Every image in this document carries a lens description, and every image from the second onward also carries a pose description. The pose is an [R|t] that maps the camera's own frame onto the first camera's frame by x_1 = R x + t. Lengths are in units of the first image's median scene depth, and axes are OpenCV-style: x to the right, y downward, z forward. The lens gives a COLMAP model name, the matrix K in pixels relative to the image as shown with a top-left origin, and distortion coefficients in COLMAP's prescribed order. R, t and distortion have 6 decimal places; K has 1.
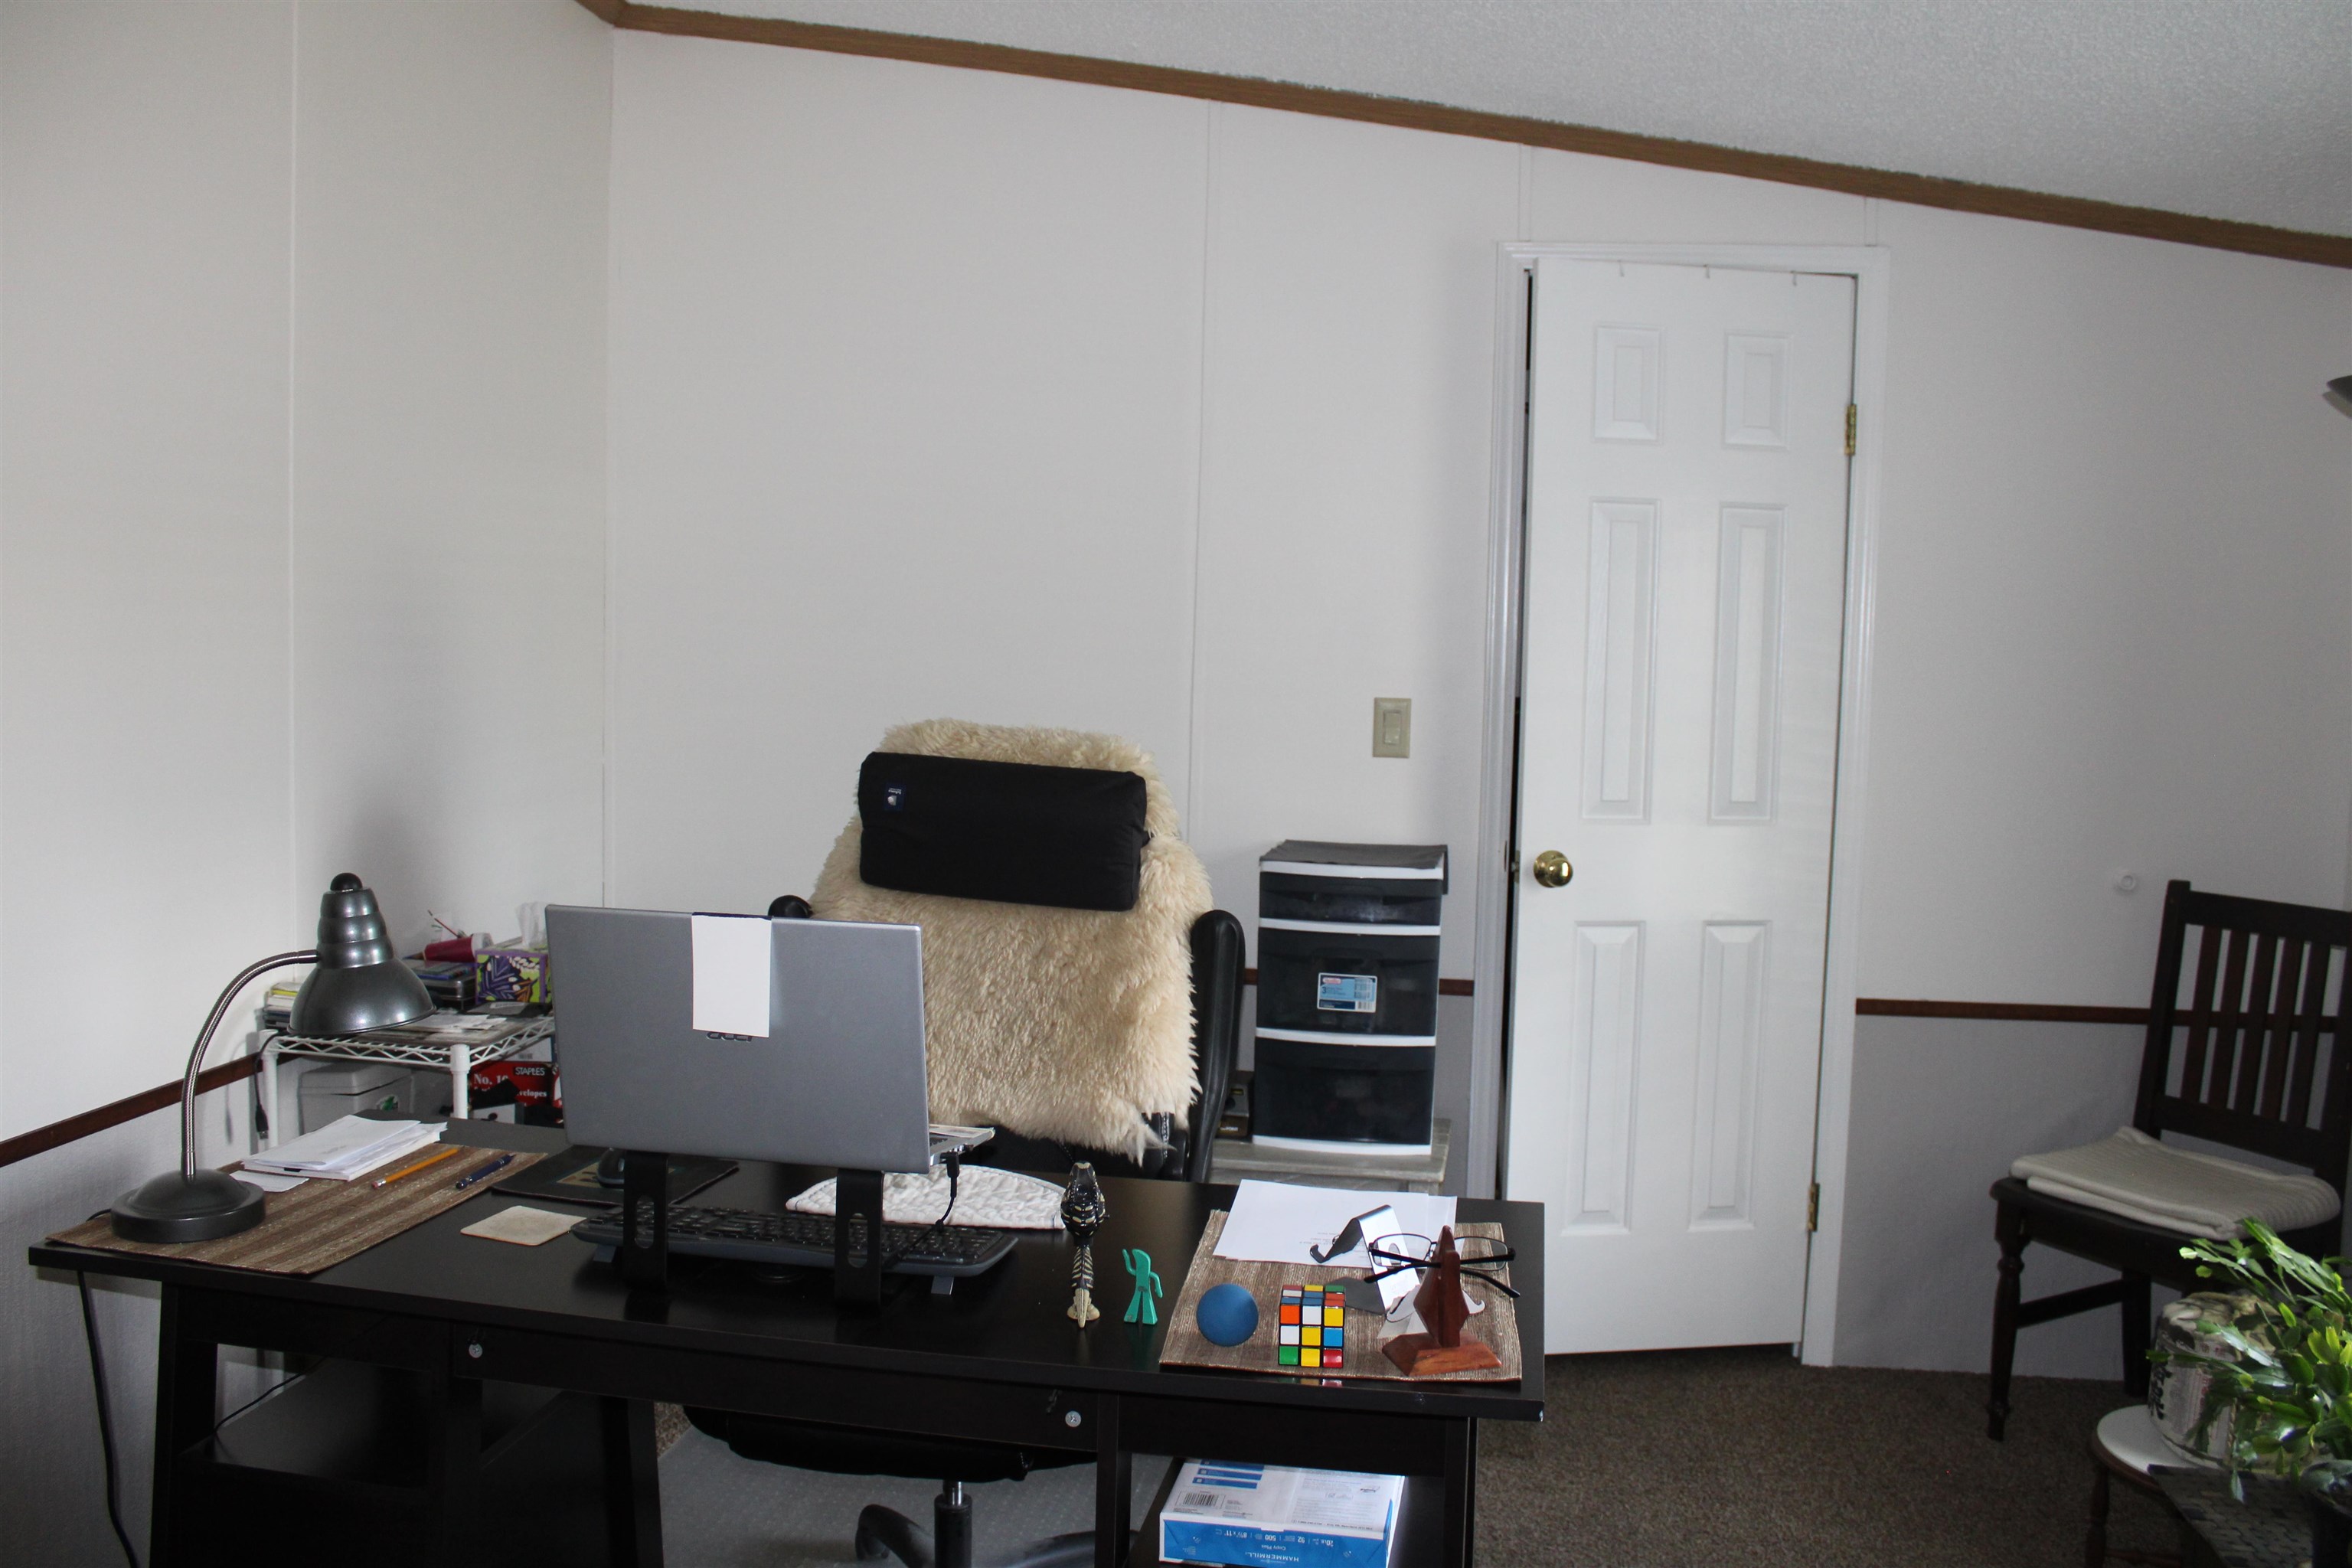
lens RADIAL K [[1949.5, 0, 1176.0], [0, 1949.5, 784.0], [0, 0, 1]] dist [-0.161226, 0.138105]
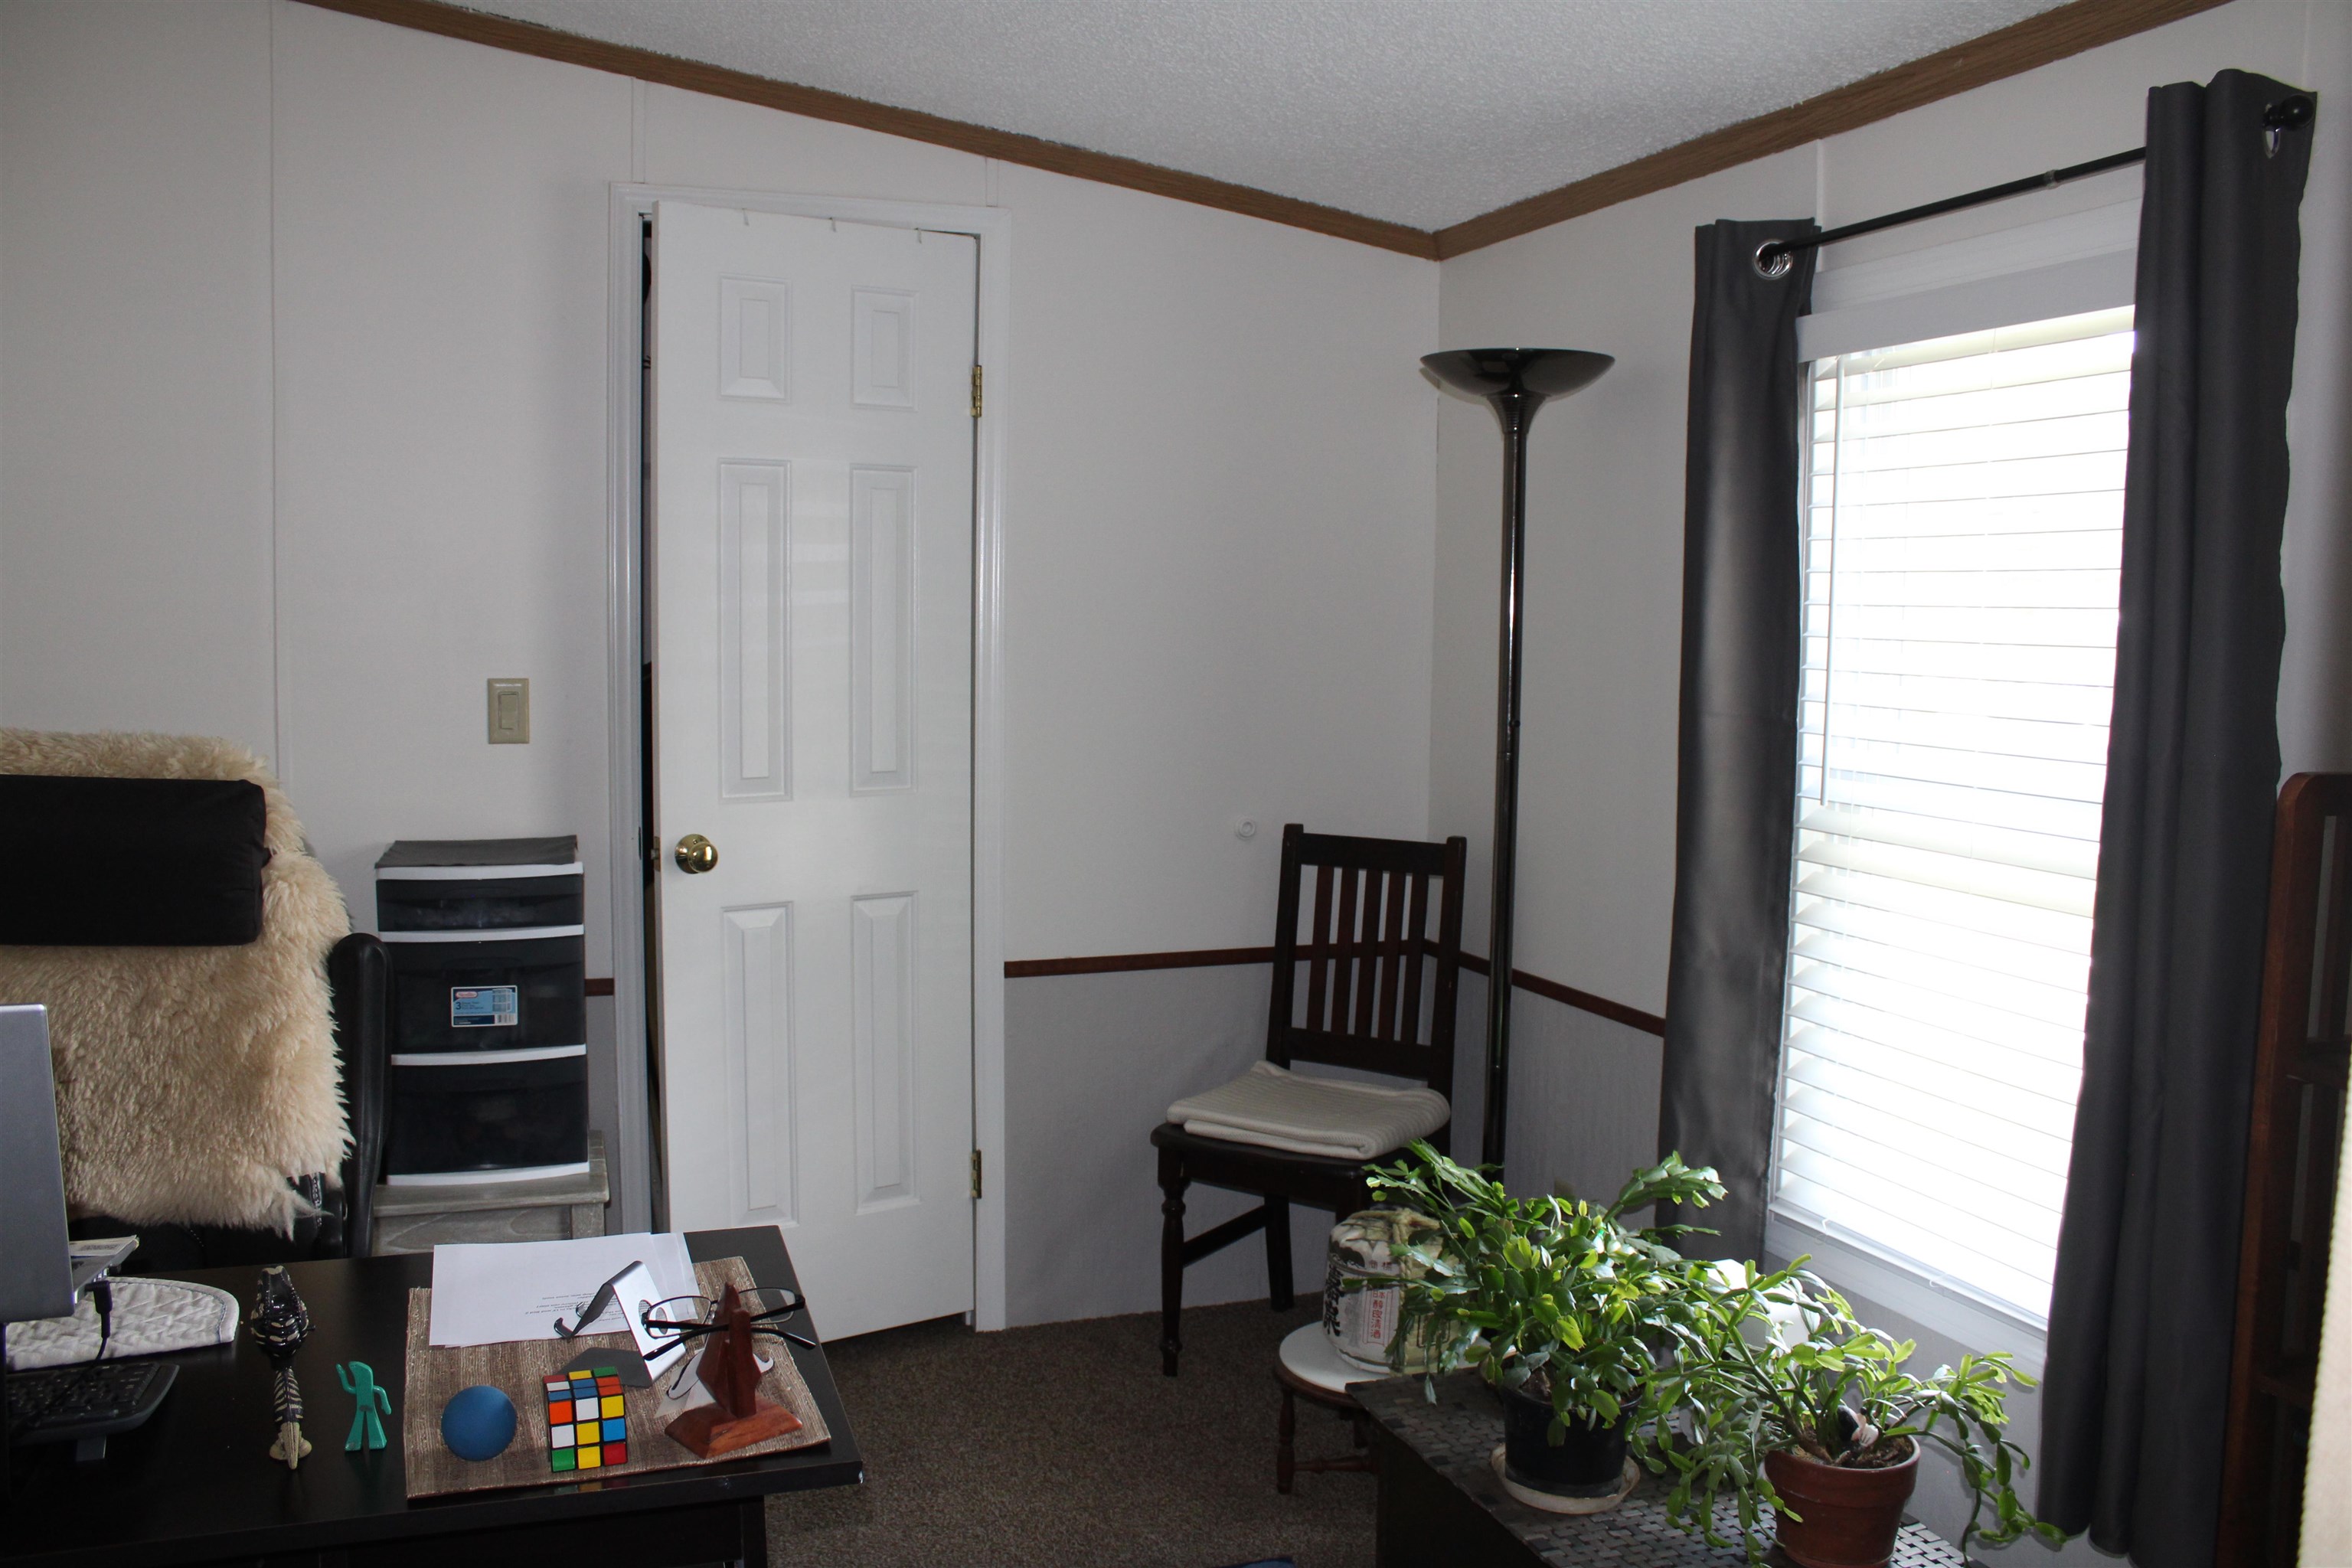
lens RADIAL K [[1929.0, 0, 1100.3], [0, 1929.0, 774.6], [0, 0, 1]] dist [-0.167053, 0.171028]
pose [[0.889413, -0.055066, 0.453775, -0.061443], [0.047827, 0.998479, 0.027425, -0.013054], [-0.454595, -0.002689, 0.890694, 0.099616]]
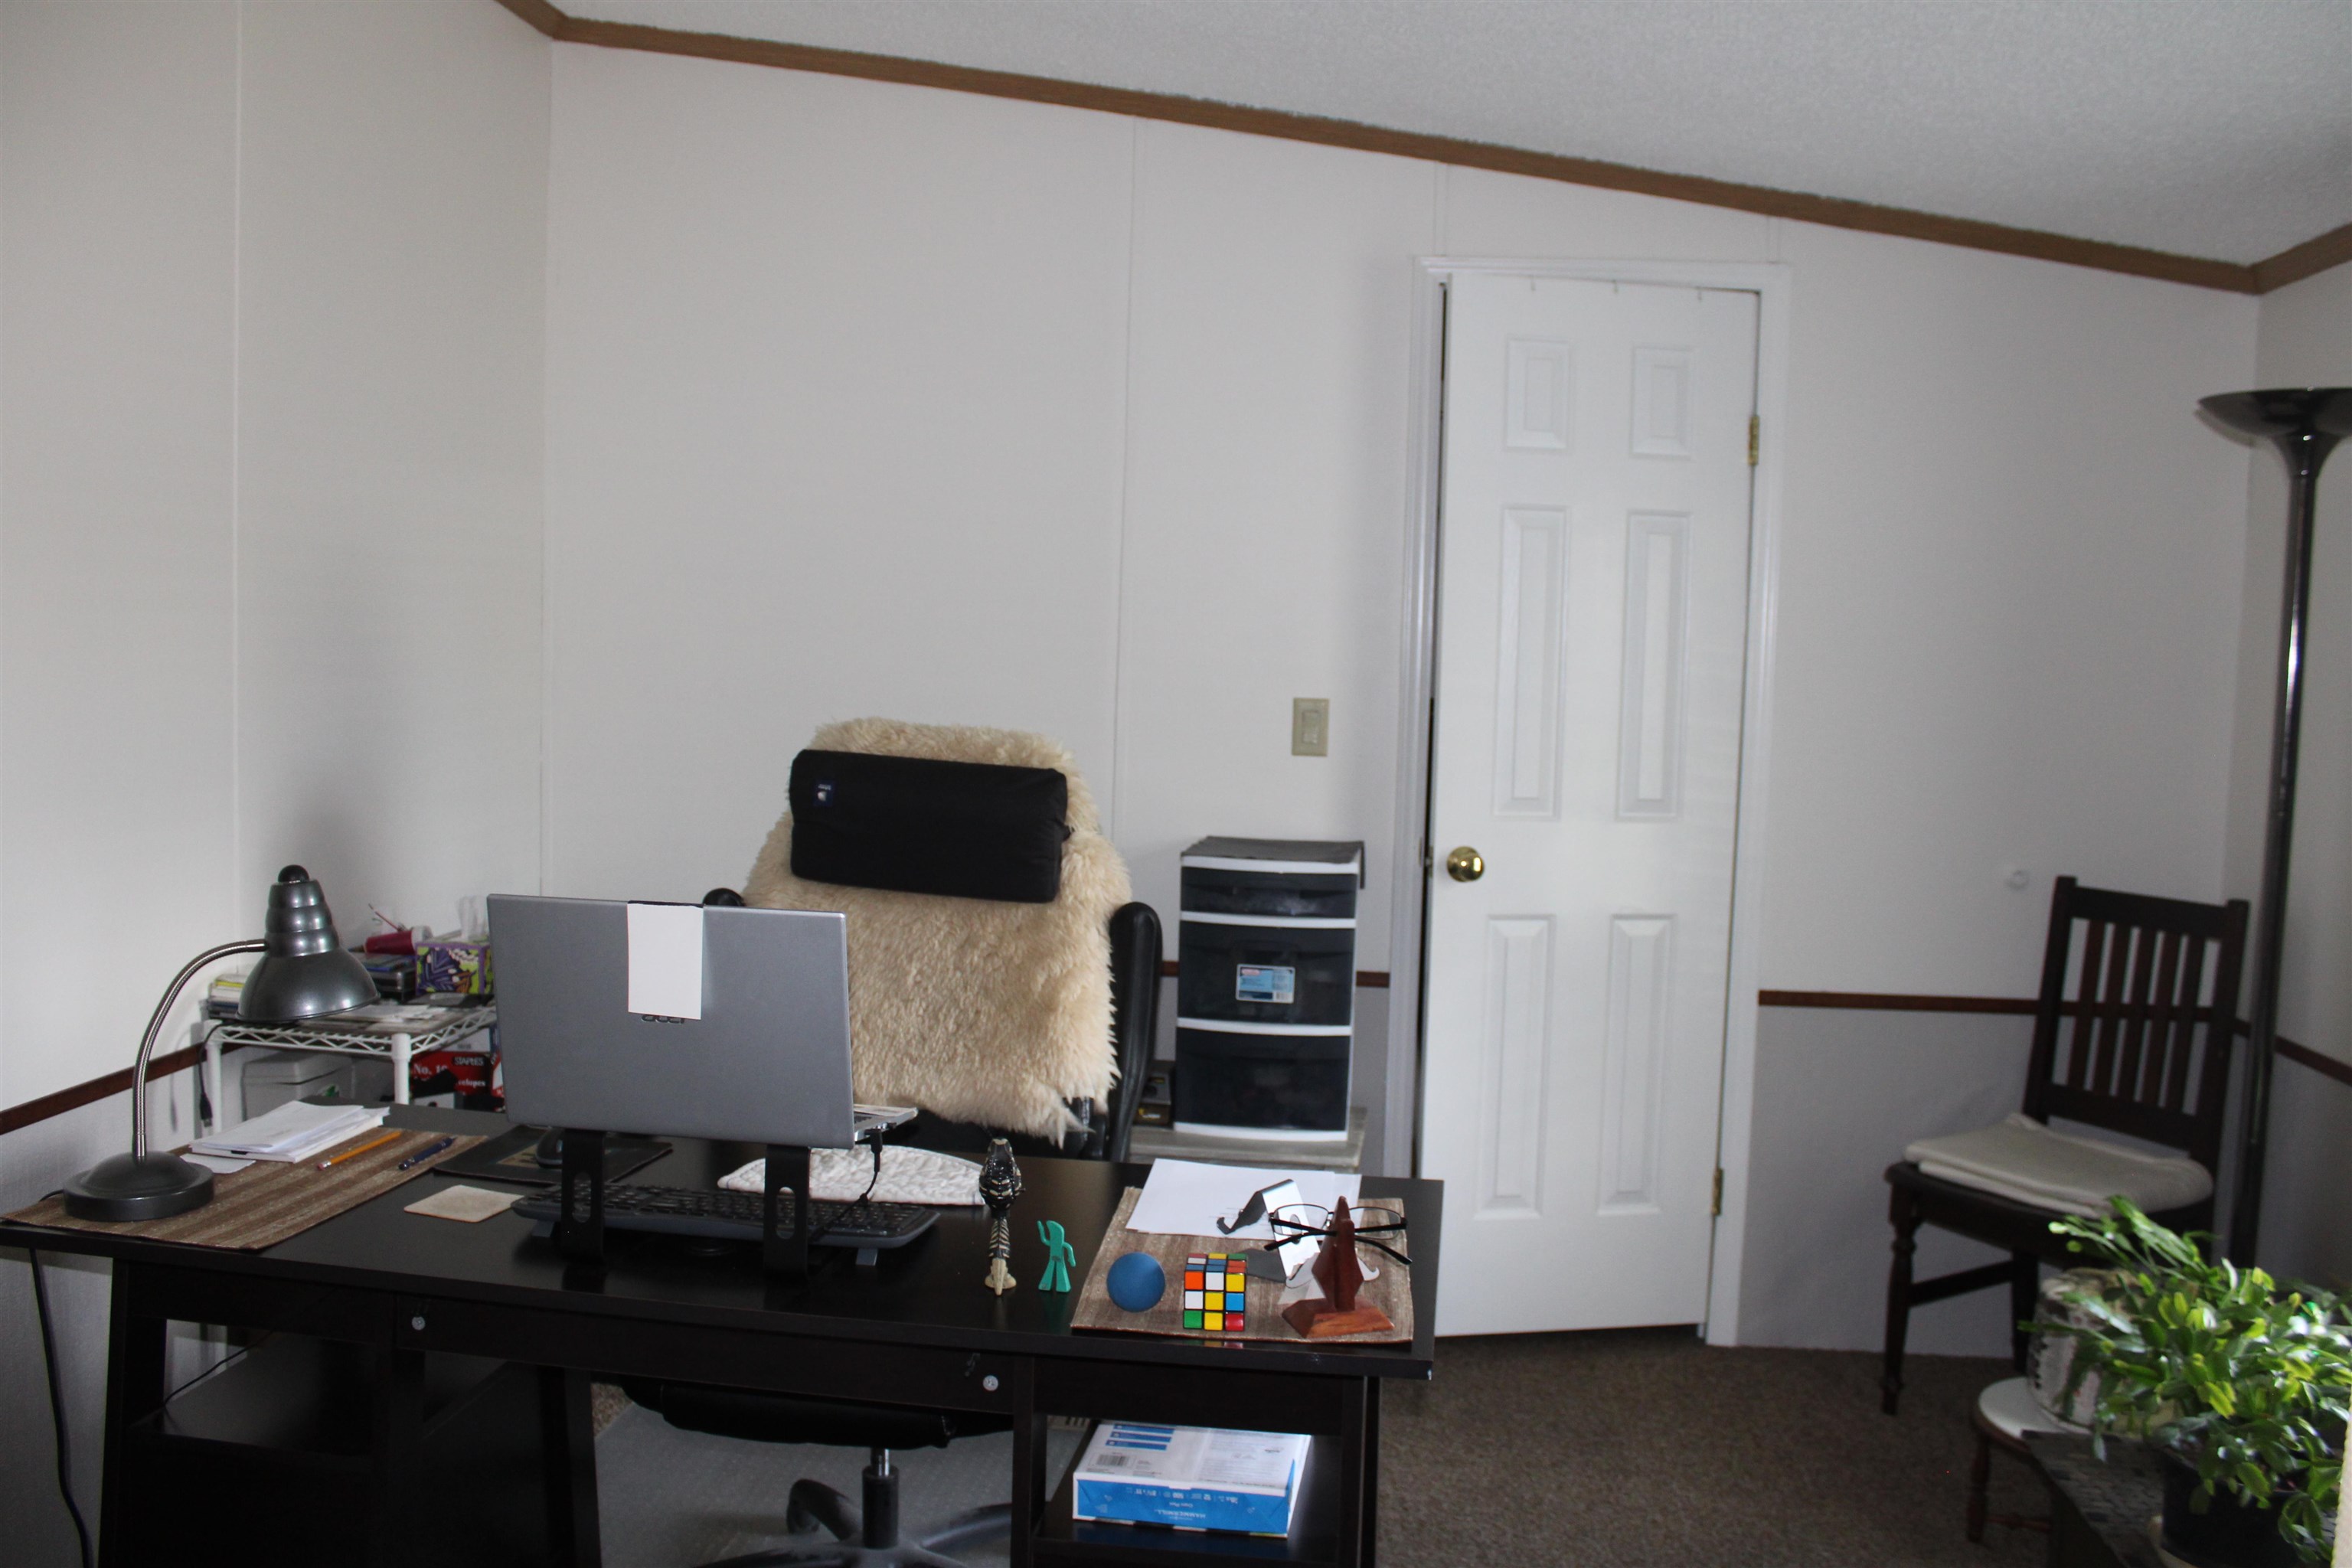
lens RADIAL K [[1960.7, 0, 1169.4], [0, 1960.7, 785.3], [0, 0, 1]] dist [-0.162916, 0.138520]
pose [[0.999654, 0.001953, 0.026218, 0.011559], [-0.001966, 0.999998, 0.000444, 0.001938], [-0.026217, -0.000495, 0.999656, -0.044196]]
